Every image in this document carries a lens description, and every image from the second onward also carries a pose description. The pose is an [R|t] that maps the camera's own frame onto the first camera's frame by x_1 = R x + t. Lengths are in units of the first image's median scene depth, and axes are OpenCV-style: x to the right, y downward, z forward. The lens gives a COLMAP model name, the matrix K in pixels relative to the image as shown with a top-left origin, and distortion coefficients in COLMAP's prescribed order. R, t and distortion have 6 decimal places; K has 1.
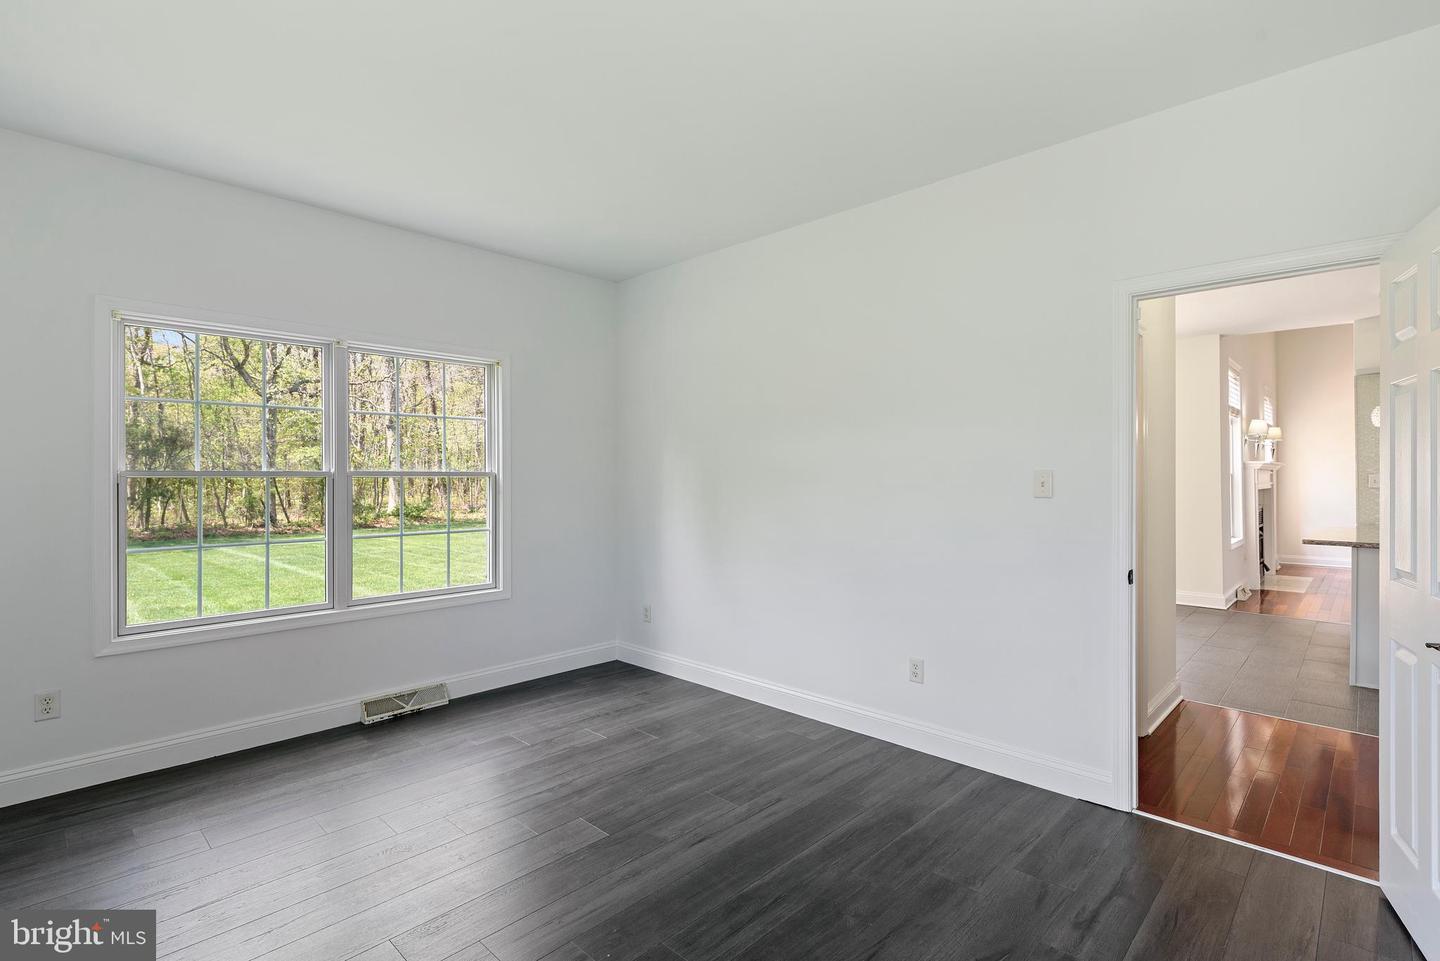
lens RADIAL K [[700.7, 0, 713.8], [0, 700.7, 478.5], [0, 0, 1]] dist [-0.002171, -0.000230]
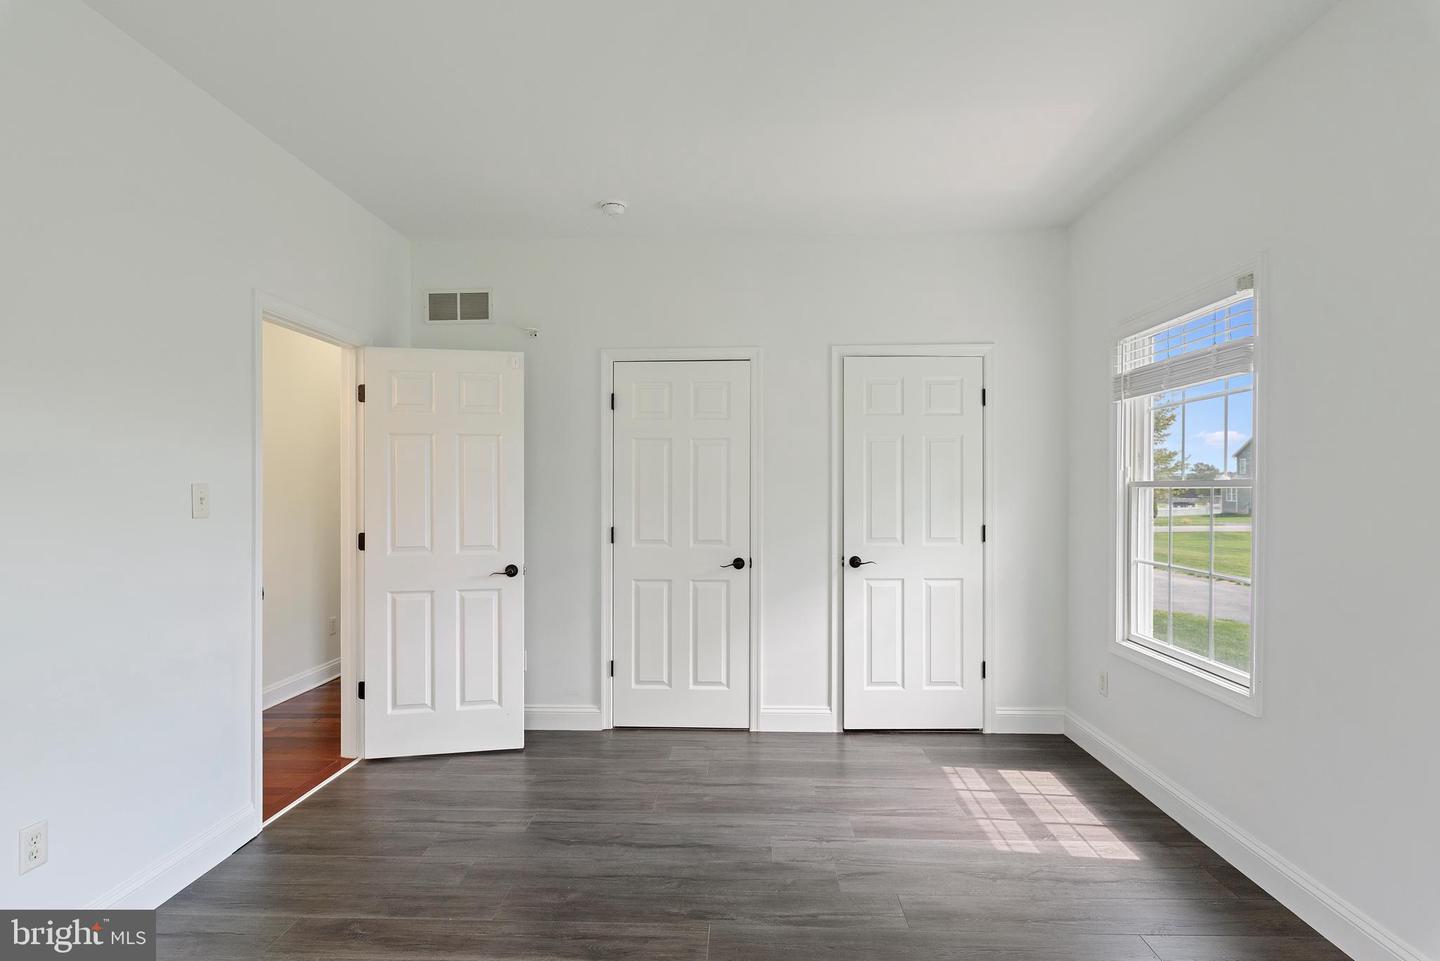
lens RADIAL K [[719.2, 0, 722.3], [0, 719.2, 490.1], [0, 0, 1]] dist [0.002721, 0.000433]
pose [[-0.664914, -0.000870, 0.746920, -0.458129], [0.002841, 0.999989, 0.003694, -0.006488], [-0.746915, 0.004578, -0.664904, 0.893991]]
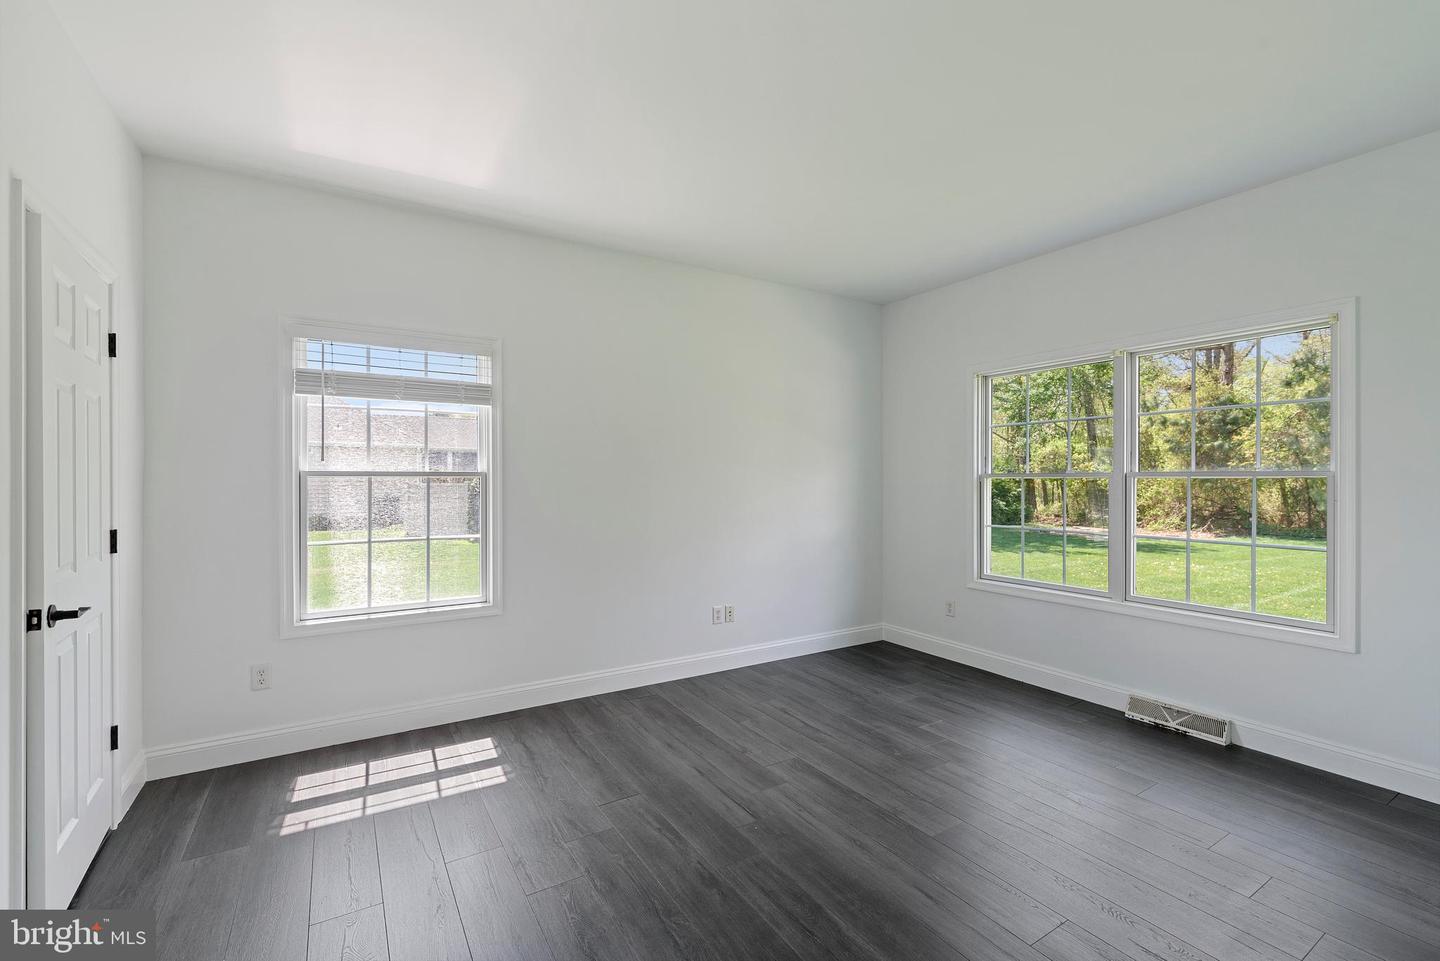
lens RADIAL K [[613.7, 0, 714.0], [0, 613.7, 477.6], [0, 0, 1]] dist [-0.002430, -0.000239]
pose [[-0.267738, -0.003735, -0.963484, 0.543068], [-0.000092, 0.999993, -0.003850, -0.000370], [0.963492, -0.000942, -0.267736, 0.652487]]
